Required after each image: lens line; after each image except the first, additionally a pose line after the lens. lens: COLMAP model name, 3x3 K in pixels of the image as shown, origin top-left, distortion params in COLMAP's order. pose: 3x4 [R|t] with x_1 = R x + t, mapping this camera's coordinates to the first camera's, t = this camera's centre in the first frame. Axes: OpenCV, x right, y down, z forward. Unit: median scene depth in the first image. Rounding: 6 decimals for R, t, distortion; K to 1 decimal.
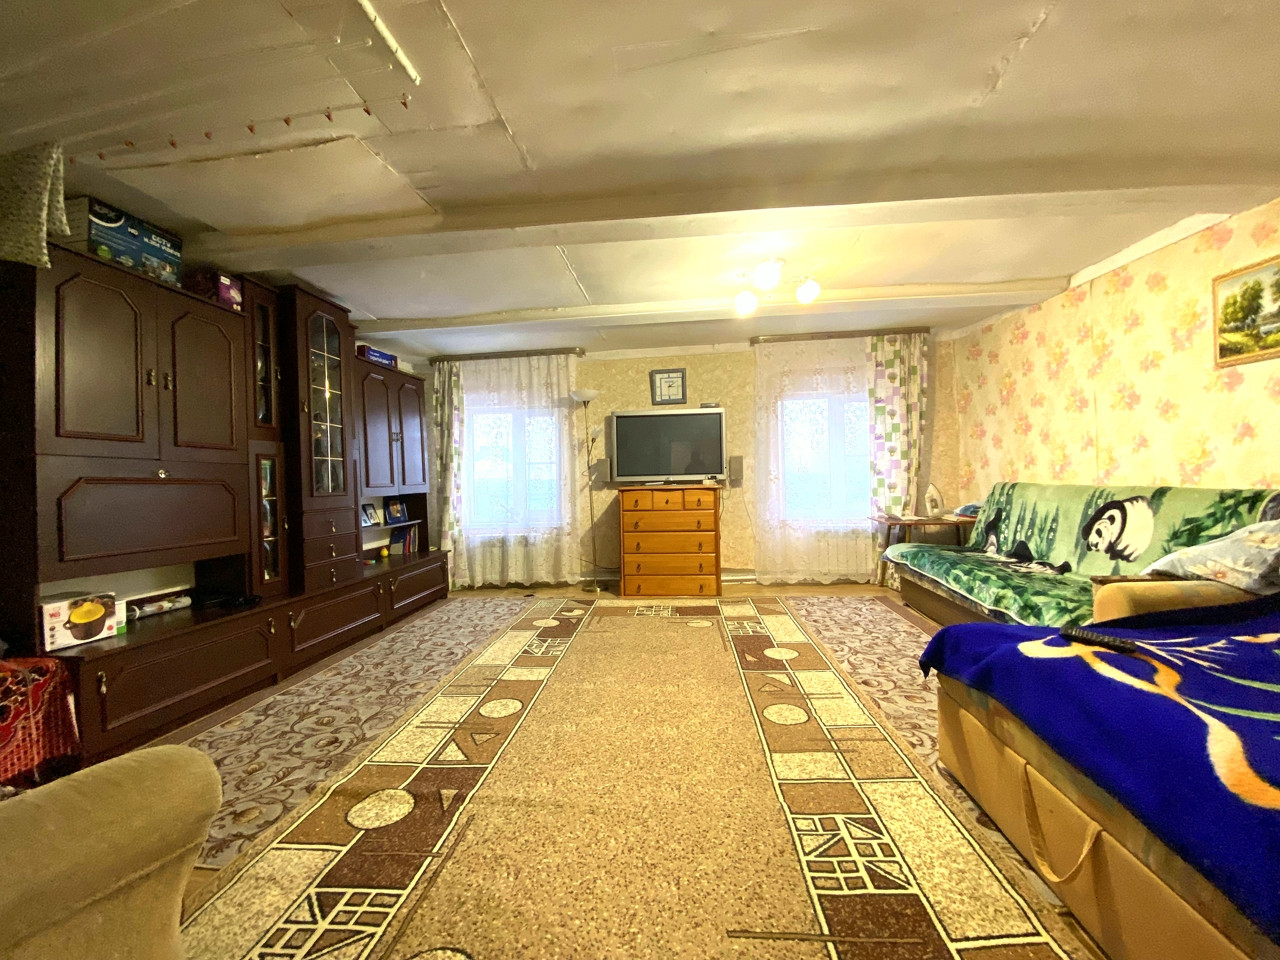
lens RADIAL K [[518.7, 0, 638.4], [0, 518.7, 473.6], [0, 0, 1]] dist [0.027167, -0.023553]
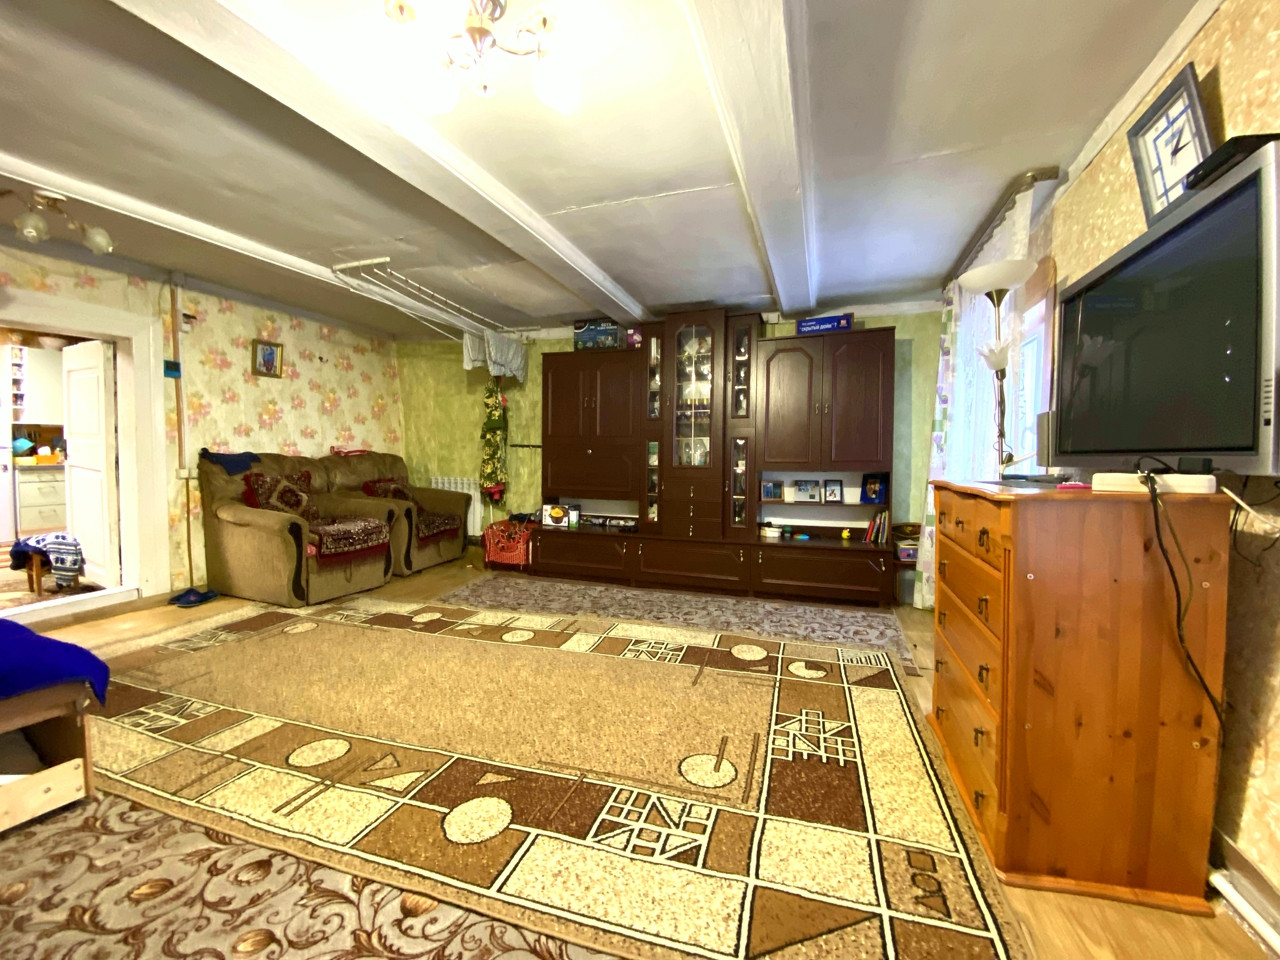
lens RADIAL K [[517.8, 0, 636.4], [0, 517.8, 470.1], [0, 0, 1]] dist [0.027616, -0.022918]
pose [[-0.241463, 0.045716, -0.969333, 0.821950], [0.013190, 0.998952, 0.043828, -0.010518], [0.970320, -0.002202, -0.241813, 1.475510]]
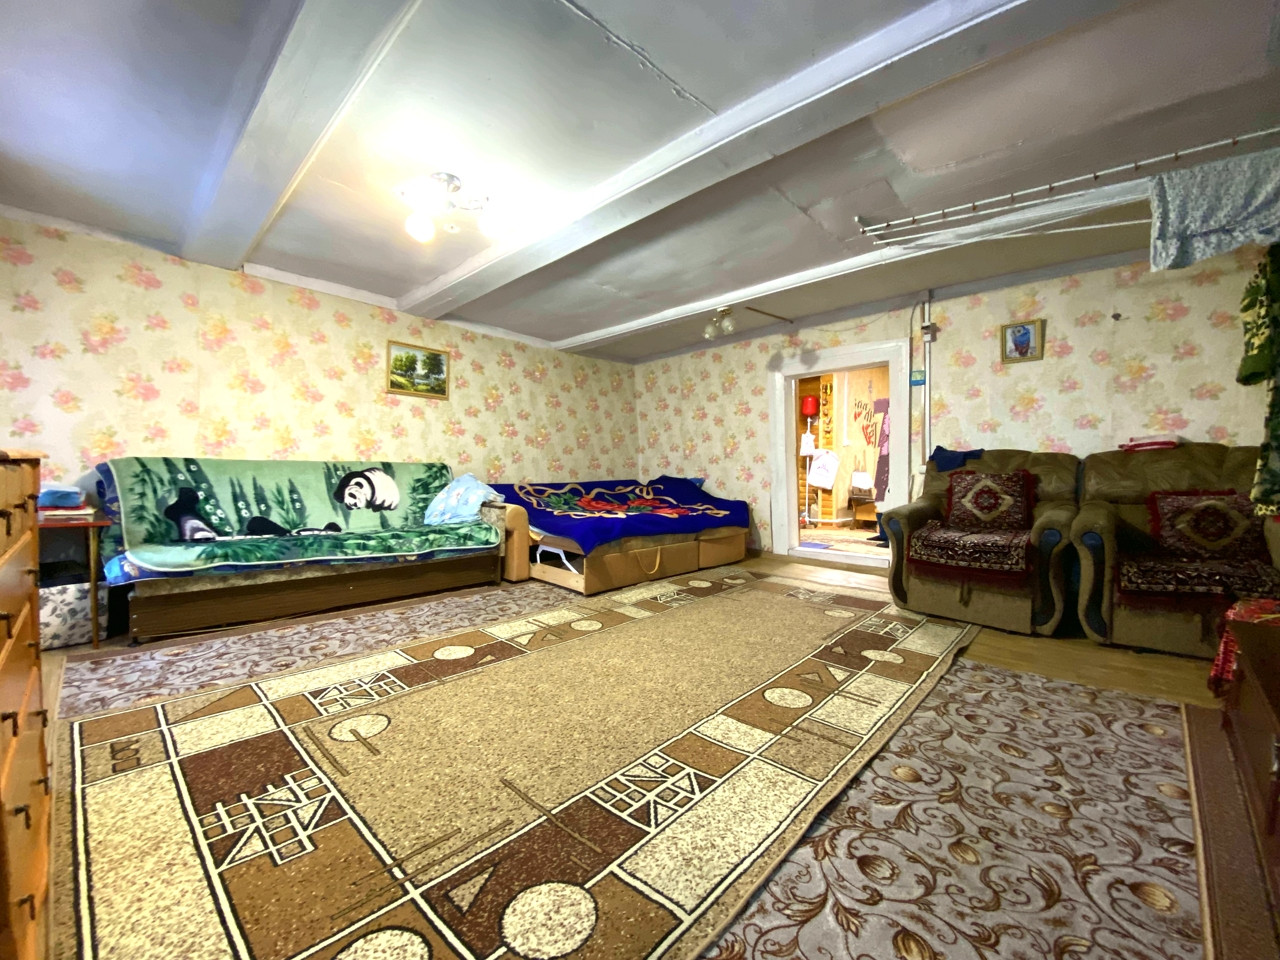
lens RADIAL K [[517.8, 0, 636.4], [0, 517.8, 470.1], [0, 0, 1]] dist [0.027616, -0.022918]
pose [[-0.783095, 0.003220, 0.621894, -0.571756], [-0.001171, 0.999977, -0.006653, 0.060330], [-0.621901, -0.005938, -0.783073, 1.726839]]
